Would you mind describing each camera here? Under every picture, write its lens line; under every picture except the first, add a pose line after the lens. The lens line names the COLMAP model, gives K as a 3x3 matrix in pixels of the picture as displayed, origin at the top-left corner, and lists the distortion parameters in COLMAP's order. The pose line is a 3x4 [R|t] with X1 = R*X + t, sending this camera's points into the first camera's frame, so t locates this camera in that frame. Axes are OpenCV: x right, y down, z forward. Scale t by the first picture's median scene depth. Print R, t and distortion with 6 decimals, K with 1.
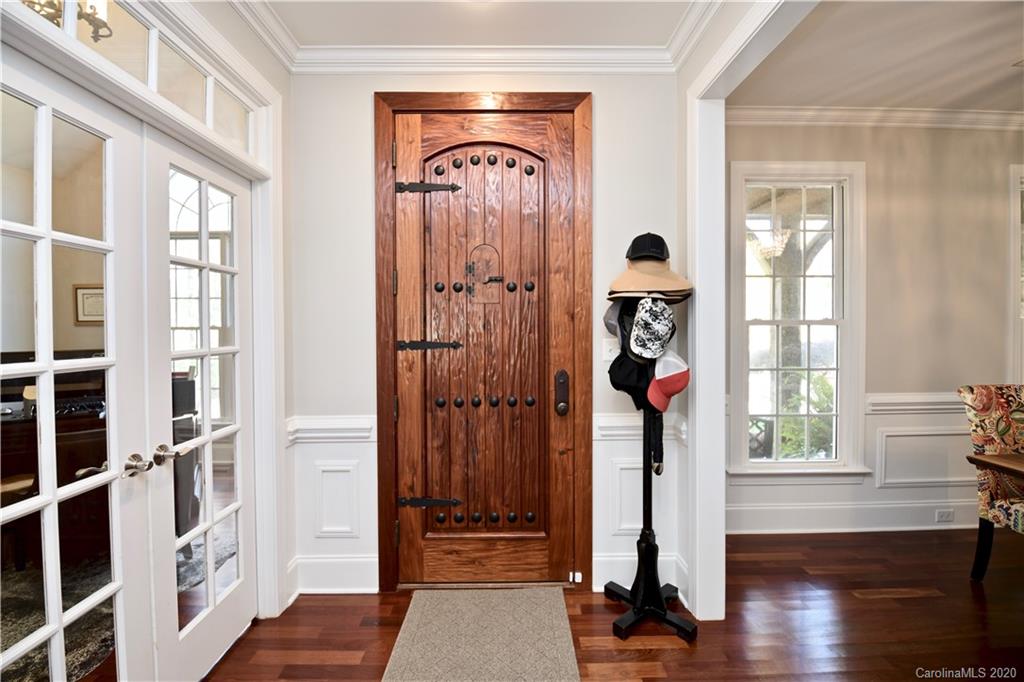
lens RADIAL K [[439.4, 0, 508.1], [0, 439.4, 333.5], [0, 0, 1]] dist [-0.011725, -0.004116]
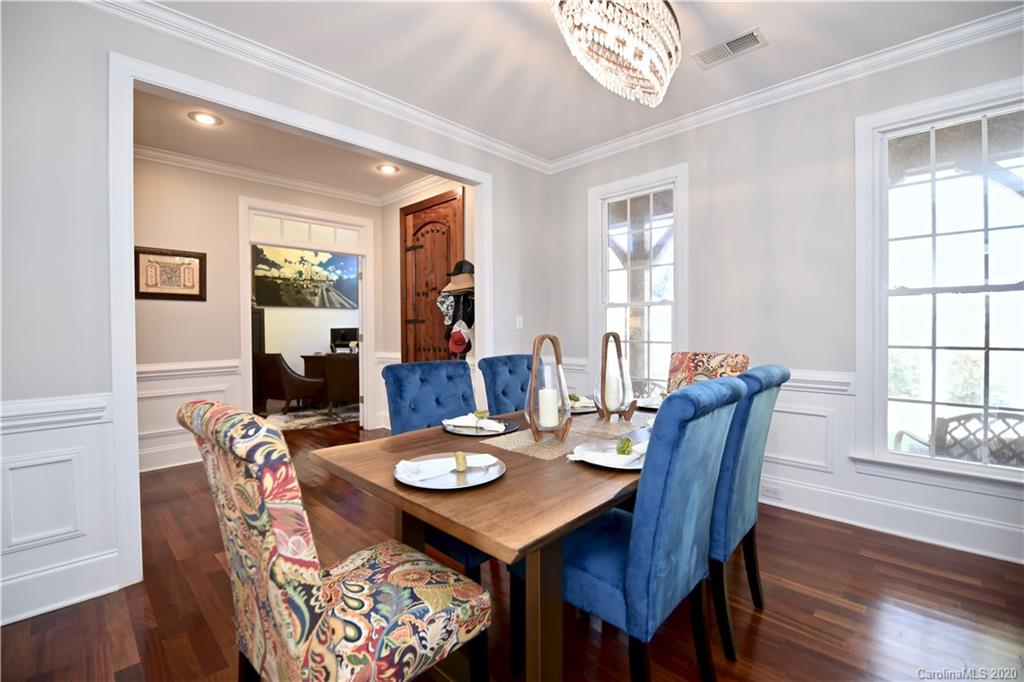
lens RADIAL K [[439.4, 0, 508.1], [0, 439.4, 333.5], [0, 0, 1]] dist [-0.011725, -0.004116]
pose [[0.714201, 0.010673, -0.699859, 1.632969], [-0.008857, 0.999941, 0.006211, 0.067949], [0.699884, 0.001763, 0.714254, -0.211181]]
